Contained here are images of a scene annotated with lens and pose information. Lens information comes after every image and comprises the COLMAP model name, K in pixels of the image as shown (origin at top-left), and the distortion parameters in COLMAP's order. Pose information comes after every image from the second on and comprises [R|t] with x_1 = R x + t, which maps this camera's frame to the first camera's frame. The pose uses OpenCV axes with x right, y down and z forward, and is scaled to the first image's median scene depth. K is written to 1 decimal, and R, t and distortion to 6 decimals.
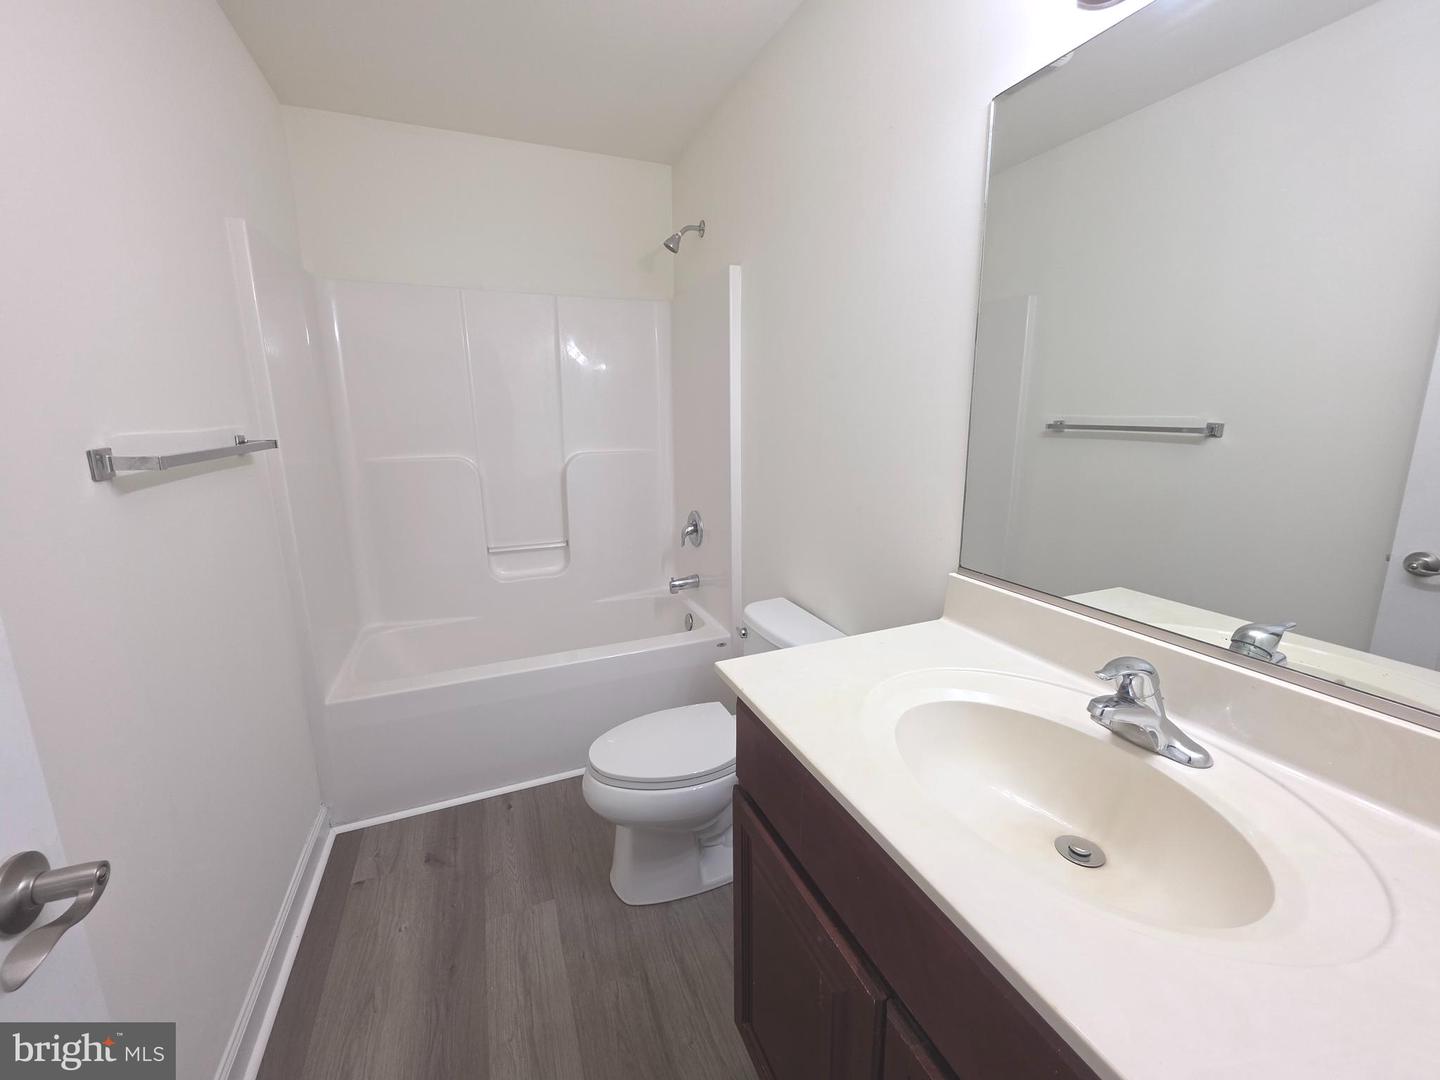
lens RADIAL K [[573.7, 0, 718.0], [0, 573.7, 525.6], [0, 0, 1]] dist [-0.000985, -0.000245]
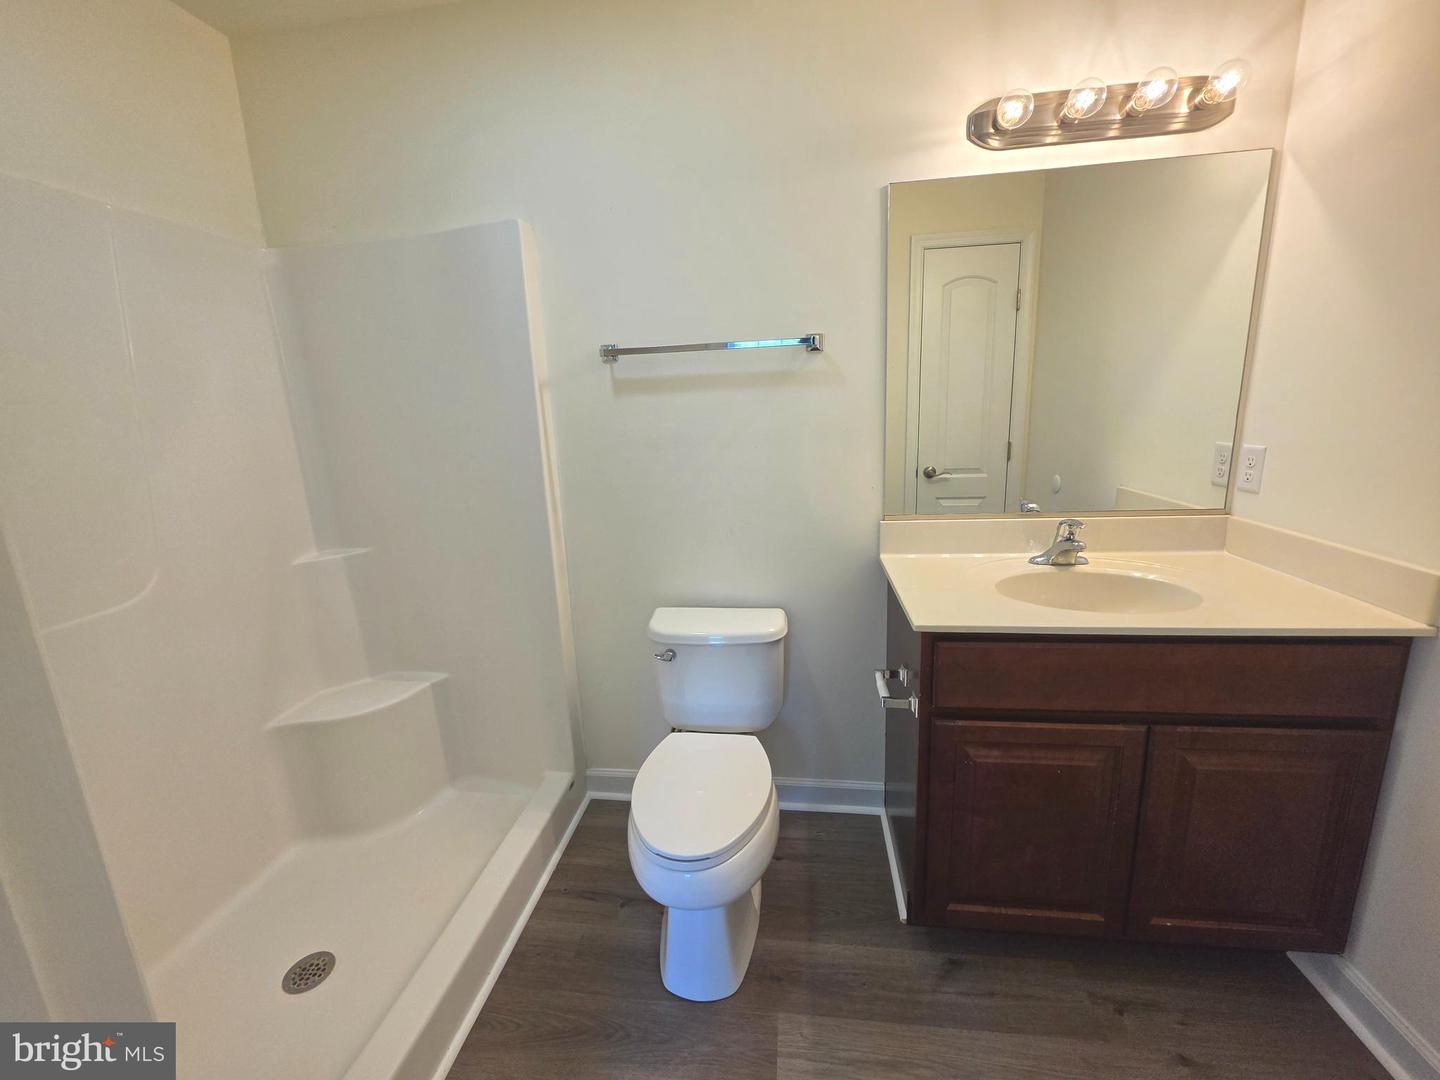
lens RADIAL K [[573.7, 0, 718.0], [0, 573.7, 525.6], [0, 0, 1]] dist [-0.000985, -0.000245]
pose [[0.506510, -0.183284, 0.842528, -1.037942], [0.193441, 0.976393, 0.096113, -0.124897], [-0.840255, 0.114298, 0.530008, 0.620721]]
